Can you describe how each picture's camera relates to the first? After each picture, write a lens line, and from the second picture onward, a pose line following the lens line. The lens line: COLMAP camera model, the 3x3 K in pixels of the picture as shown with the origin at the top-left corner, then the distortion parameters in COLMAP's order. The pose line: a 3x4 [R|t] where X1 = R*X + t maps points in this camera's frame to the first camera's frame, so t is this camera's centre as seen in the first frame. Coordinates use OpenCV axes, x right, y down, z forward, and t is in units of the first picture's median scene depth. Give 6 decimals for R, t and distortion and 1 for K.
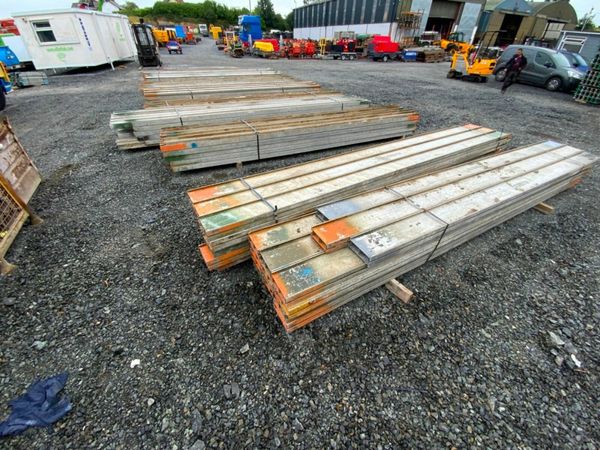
lens RADIAL K [[242.6, 0, 300.0], [0, 242.6, 225.0], [0, 0, 1]] dist [-0.024486, -0.000118]
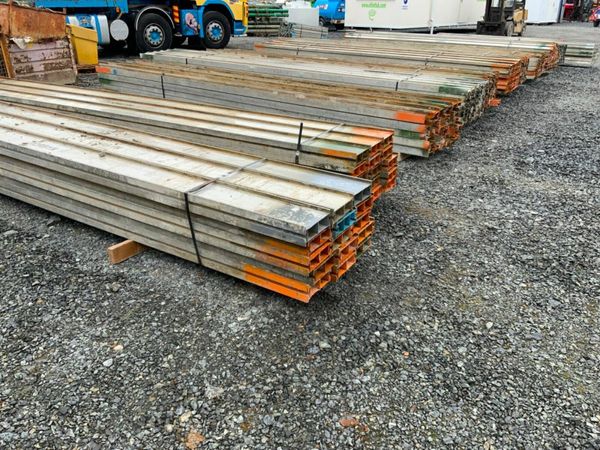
lens RADIAL K [[458.9, 0, 300.0], [0, 458.9, 225.0], [0, 0, 1]] dist [0.002936, -0.098133]
pose [[0.536512, 0.375747, -0.755625, 1.966082], [-0.530492, 0.846532, 0.044291, -0.351019], [0.656303, 0.377090, 0.653506, 0.632020]]
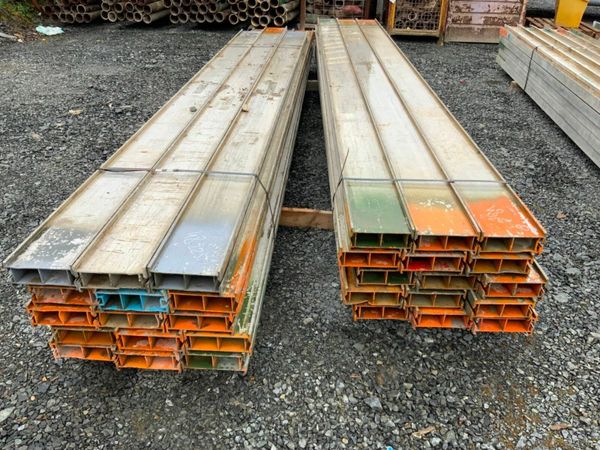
lens RADIAL K [[458.9, 0, 300.0], [0, 458.9, 225.0], [0, 0, 1]] dist [0.002936, -0.098133]
pose [[-0.534534, 0.438572, -0.722445, 1.605553], [-0.498020, 0.527181, 0.688517, -0.843834], [0.682824, 0.727828, -0.063379, 1.322043]]
